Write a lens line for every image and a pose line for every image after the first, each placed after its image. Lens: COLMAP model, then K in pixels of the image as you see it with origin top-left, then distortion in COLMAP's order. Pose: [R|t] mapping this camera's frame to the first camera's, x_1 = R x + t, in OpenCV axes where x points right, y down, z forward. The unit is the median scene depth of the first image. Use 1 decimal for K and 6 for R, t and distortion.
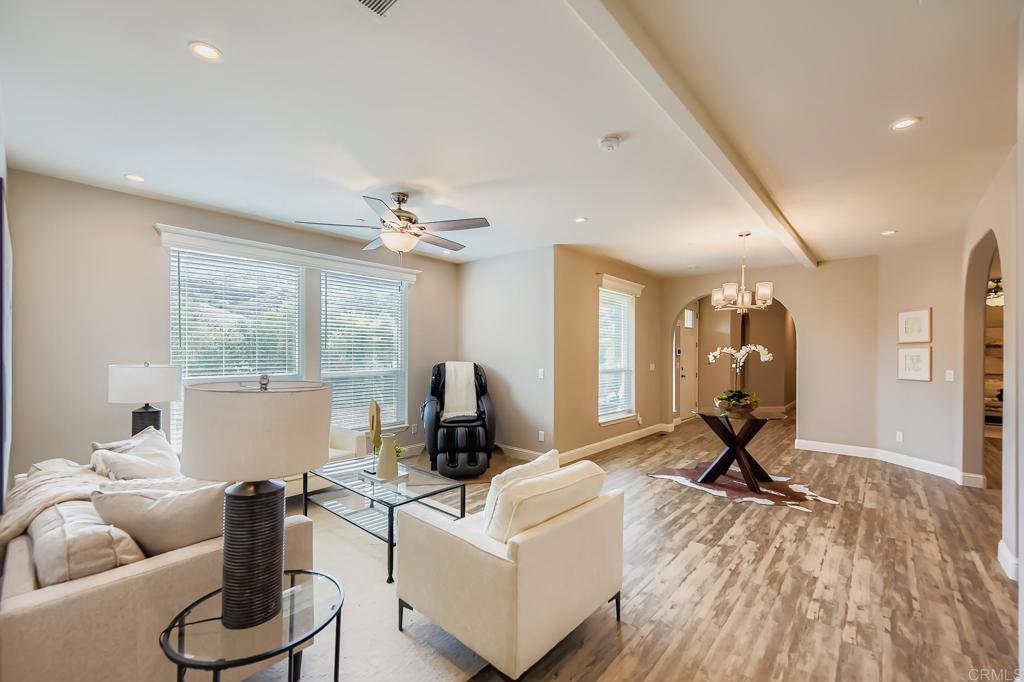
lens RADIAL K [[423.4, 0, 510.3], [0, 423.4, 350.2], [0, 0, 1]] dist [0.016953, -0.000073]
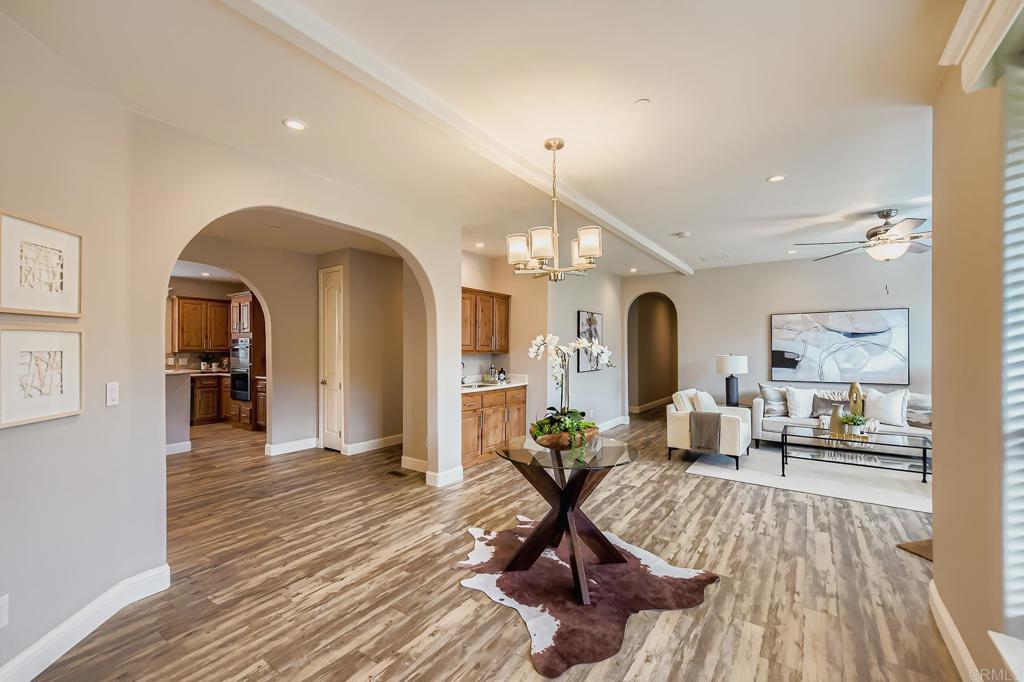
lens RADIAL K [[423.4, 0, 510.3], [0, 423.4, 350.2], [0, 0, 1]] dist [0.016953, -0.000073]
pose [[-0.994798, -0.005409, -0.101722, 0.797472], [-0.005943, 0.999970, 0.004950, 0.007790], [0.101692, 0.005528, -0.994801, 1.884130]]
